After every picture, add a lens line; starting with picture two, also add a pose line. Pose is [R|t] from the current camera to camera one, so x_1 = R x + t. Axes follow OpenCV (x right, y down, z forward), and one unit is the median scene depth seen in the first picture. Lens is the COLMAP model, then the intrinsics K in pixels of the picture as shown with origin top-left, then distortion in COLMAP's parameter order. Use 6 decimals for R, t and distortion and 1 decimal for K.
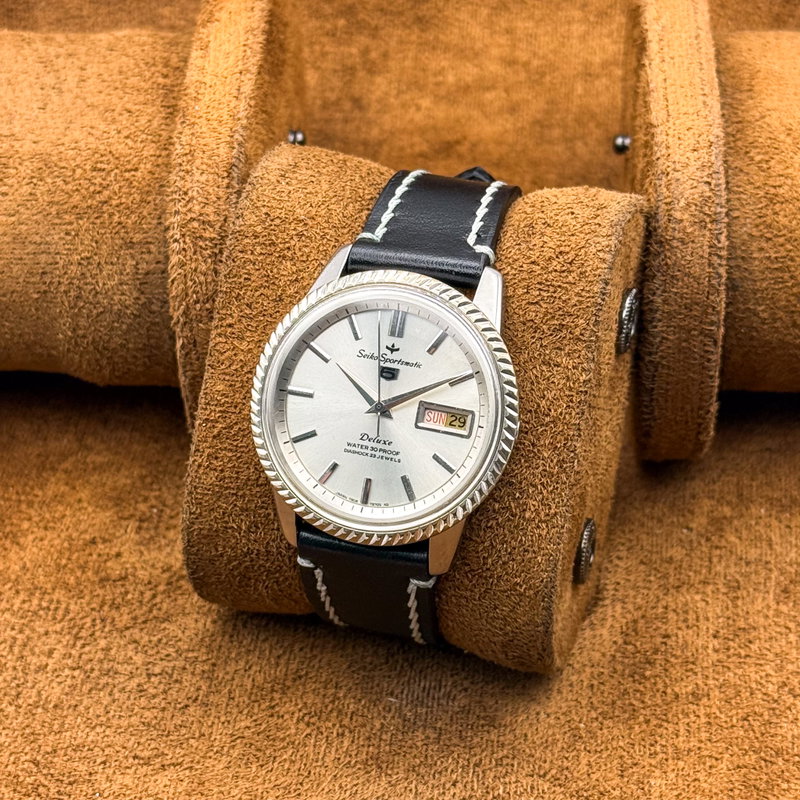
lens RADIAL K [[2147.9, 0, 400.0], [0, 2147.9, 400.0], [0, 0, 1]] dist [-0.051453, -0.647336]
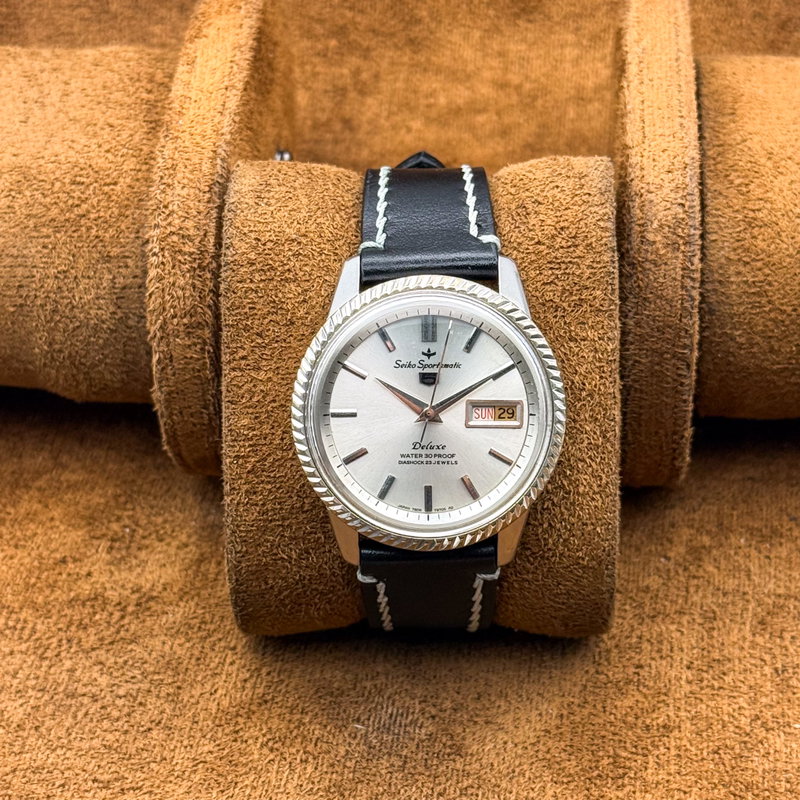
lens RADIAL K [[2147.9, 0, 400.0], [0, 2147.9, 400.0], [0, 0, 1]] dist [-0.051453, -0.647336]
pose [[0.963384, -0.186932, 0.192219, -0.206003], [0.178120, 0.982034, 0.062306, -0.065321], [-0.200412, -0.025786, 0.979372, 0.023667]]
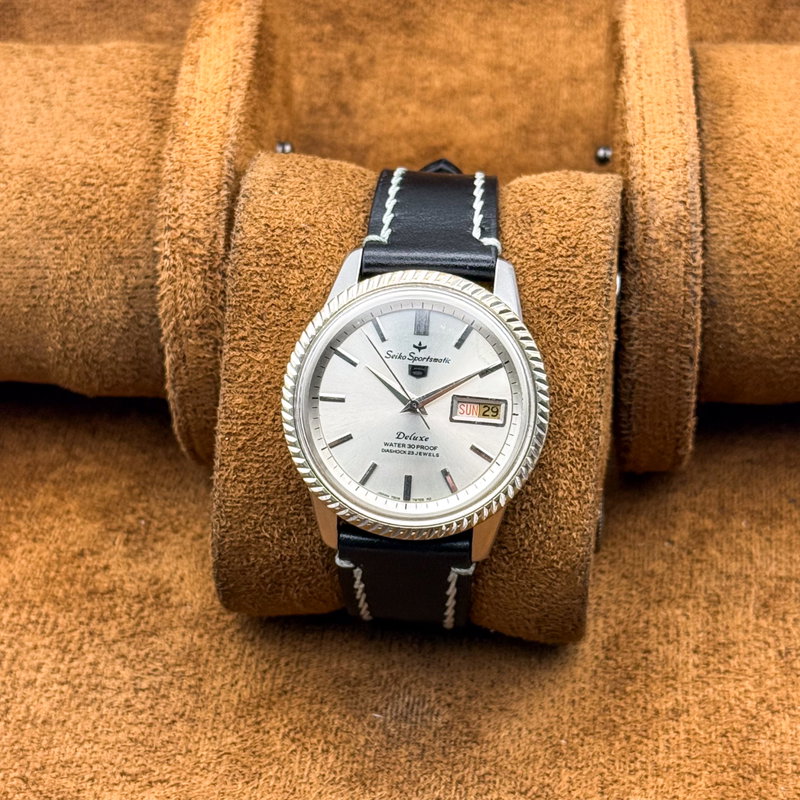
lens RADIAL K [[2147.9, 0, 400.0], [0, 2147.9, 400.0], [0, 0, 1]] dist [-0.051453, -0.647336]
pose [[0.983569, -0.100406, 0.150033, -0.163787], [0.097364, 0.994869, 0.027500, -0.026935], [-0.152024, -0.012441, 0.988299, -0.009892]]
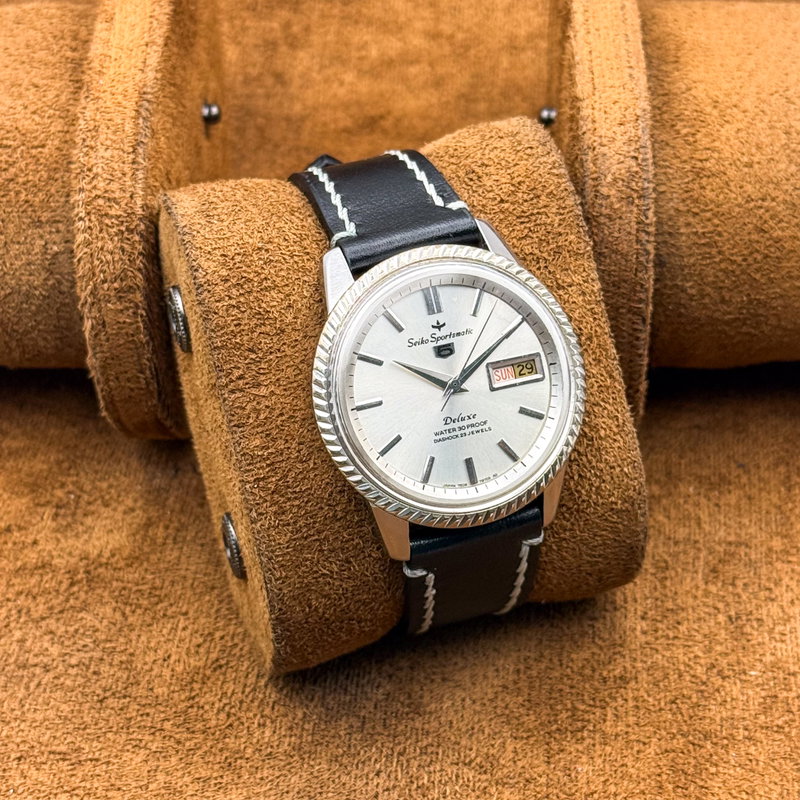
lens RADIAL K [[2147.9, 0, 400.0], [0, 2147.9, 400.0], [0, 0, 1]] dist [-0.051453, -0.647336]
pose [[0.826565, -0.369380, 0.424675, -0.430708], [0.381475, 0.922440, 0.059851, -0.056076], [-0.413845, 0.112532, 0.903365, 0.127367]]
